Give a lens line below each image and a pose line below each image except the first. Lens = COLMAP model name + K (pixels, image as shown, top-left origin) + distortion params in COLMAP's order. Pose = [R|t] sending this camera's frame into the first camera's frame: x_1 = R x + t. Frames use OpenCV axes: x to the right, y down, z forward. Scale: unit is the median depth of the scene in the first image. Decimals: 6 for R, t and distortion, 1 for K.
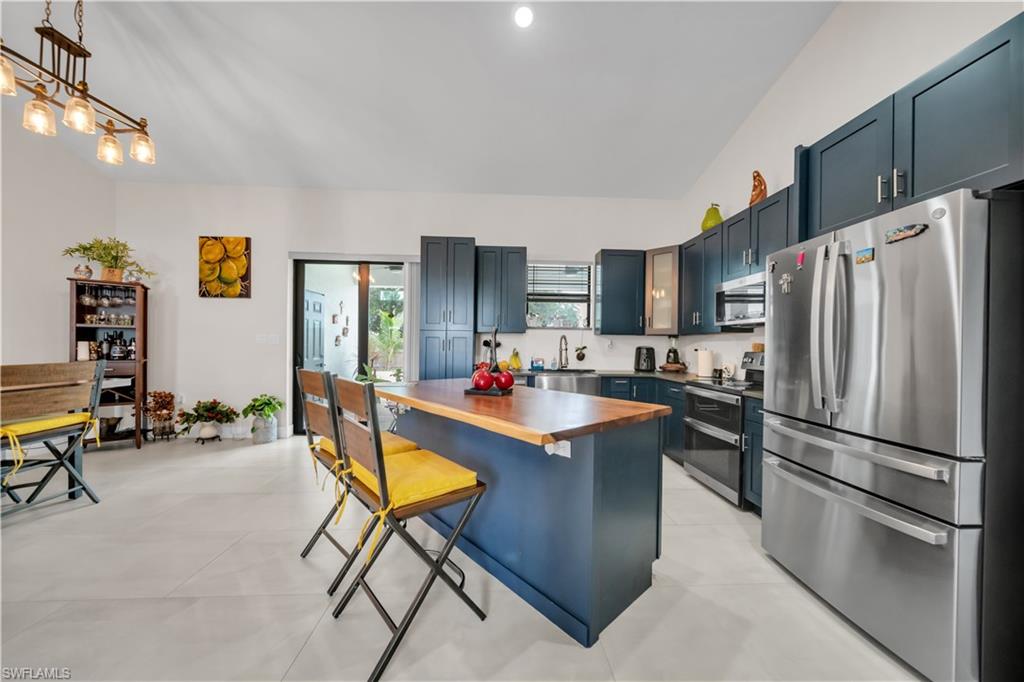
lens RADIAL K [[353.7, 0, 514.7], [0, 353.7, 347.1], [0, 0, 1]] dist [0.001662, -0.001319]
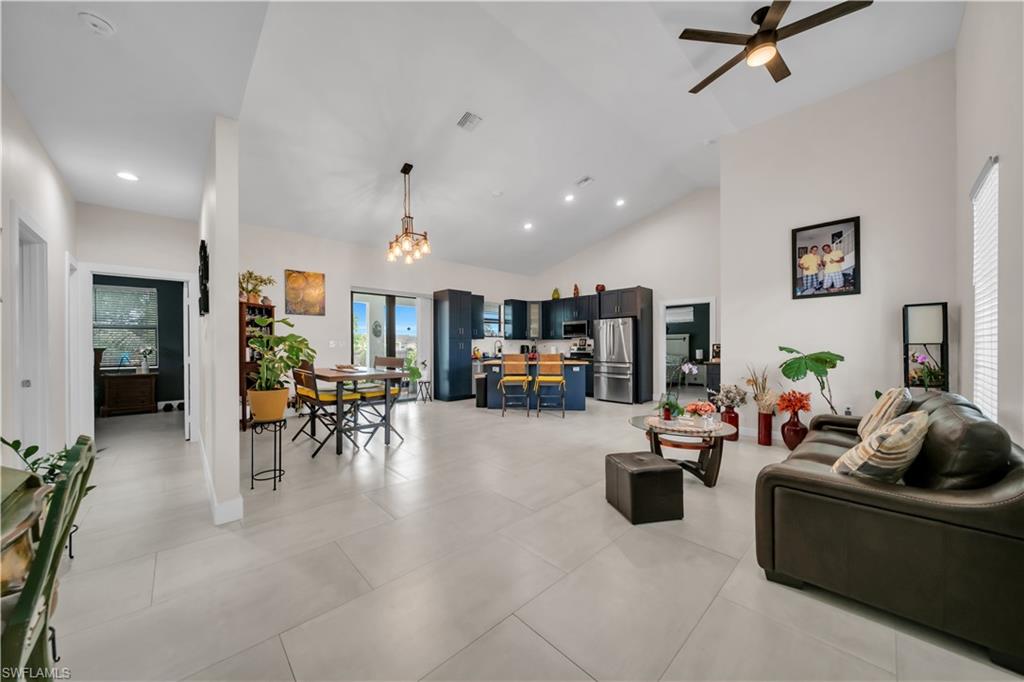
lens RADIAL K [[353.7, 0, 514.7], [0, 353.7, 347.1], [0, 0, 1]] dist [0.001662, -0.001319]
pose [[0.760076, -0.019226, 0.649550, -1.149040], [0.016406, 0.999811, 0.010396, -0.013525], [-0.649627, 0.002754, 0.760248, -0.632941]]
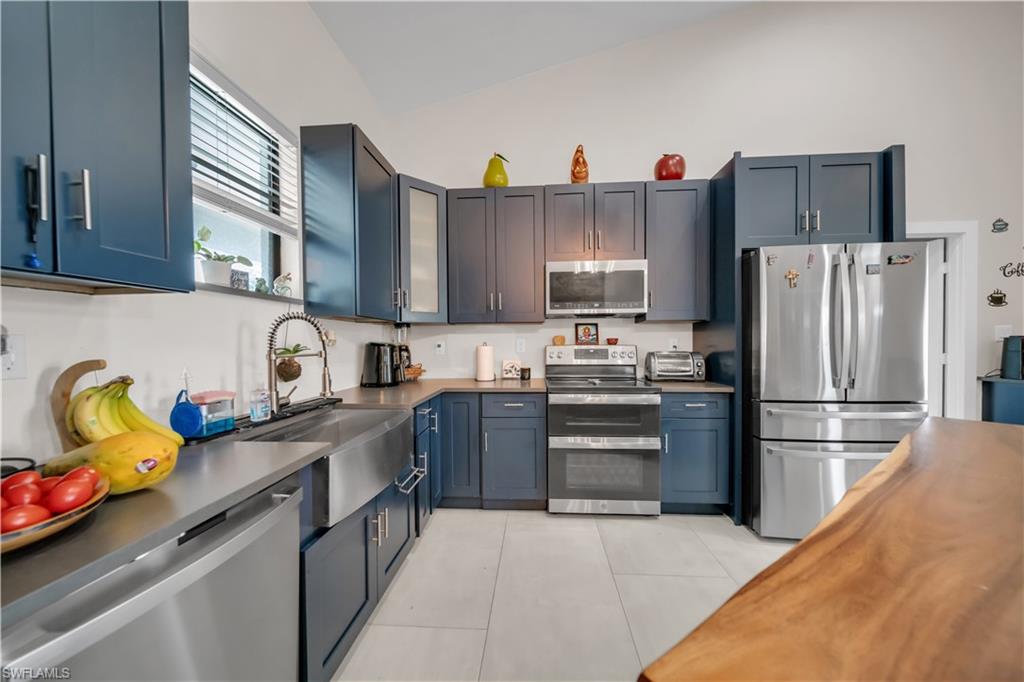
lens RADIAL K [[353.7, 0, 514.7], [0, 353.7, 347.1], [0, 0, 1]] dist [0.001662, -0.001319]
pose [[0.122250, -0.030470, 0.992032, -0.182322], [0.014957, 0.999472, 0.028855, -0.007214], [-0.992387, 0.011310, 0.122641, 0.768726]]
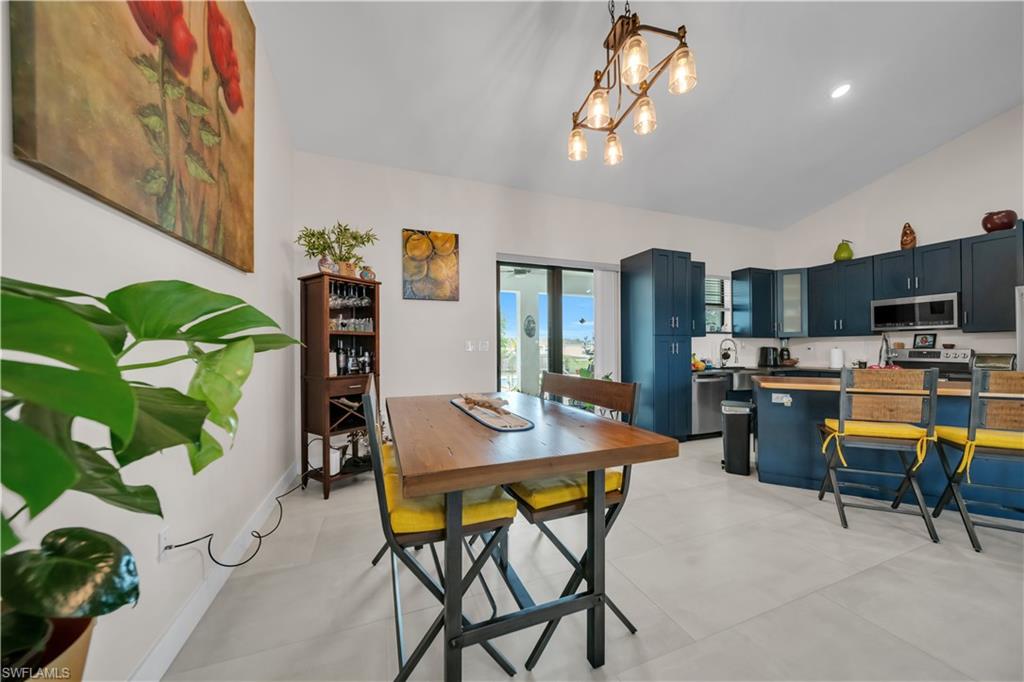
lens RADIAL K [[353.7, 0, 514.7], [0, 353.7, 347.1], [0, 0, 1]] dist [0.001662, -0.001319]
pose [[0.950546, -0.018079, 0.310057, -0.934954], [0.020724, 0.999772, -0.005239, -0.013166], [-0.309891, 0.011406, 0.950704, 0.096073]]
